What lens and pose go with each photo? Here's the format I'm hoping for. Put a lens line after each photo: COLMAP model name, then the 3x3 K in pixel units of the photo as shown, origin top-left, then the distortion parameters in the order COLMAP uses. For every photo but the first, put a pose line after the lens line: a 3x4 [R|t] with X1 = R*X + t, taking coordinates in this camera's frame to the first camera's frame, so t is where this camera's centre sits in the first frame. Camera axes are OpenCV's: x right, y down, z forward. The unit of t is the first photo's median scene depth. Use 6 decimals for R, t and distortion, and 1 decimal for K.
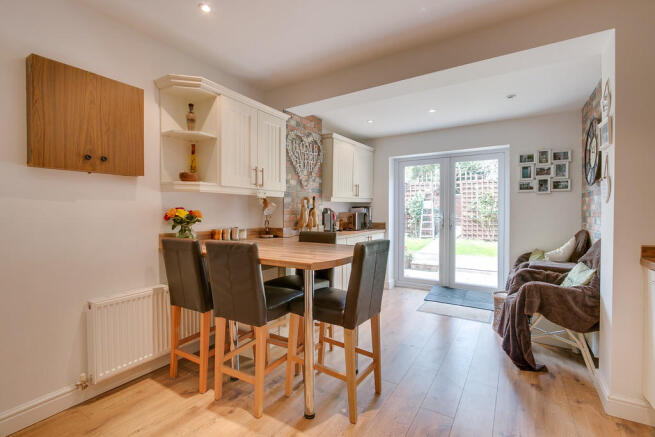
lens RADIAL K [[302.9, 0, 330.9], [0, 302.9, 215.3], [0, 0, 1]] dist [0.000133, 0.000123]
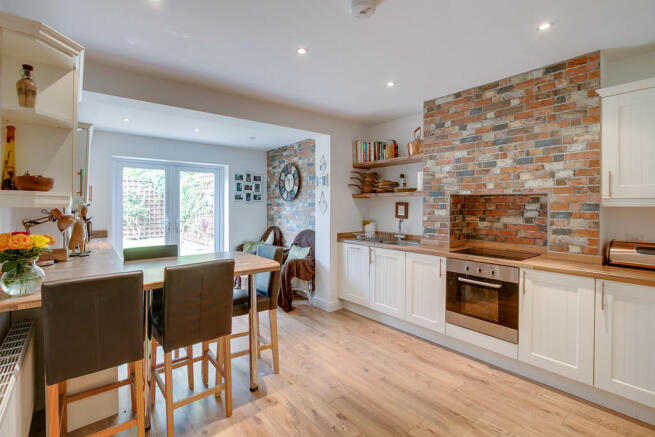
lens RADIAL K [[317.3, 0, 325.0], [0, 317.3, 209.9], [0, 0, 1]] dist [-0.000643, -0.000081]
pose [[0.323851, -0.013533, 0.946011, -0.654022], [0.007038, 0.999904, 0.011895, -0.054019], [-0.946082, 0.002806, 0.323915, 0.155000]]
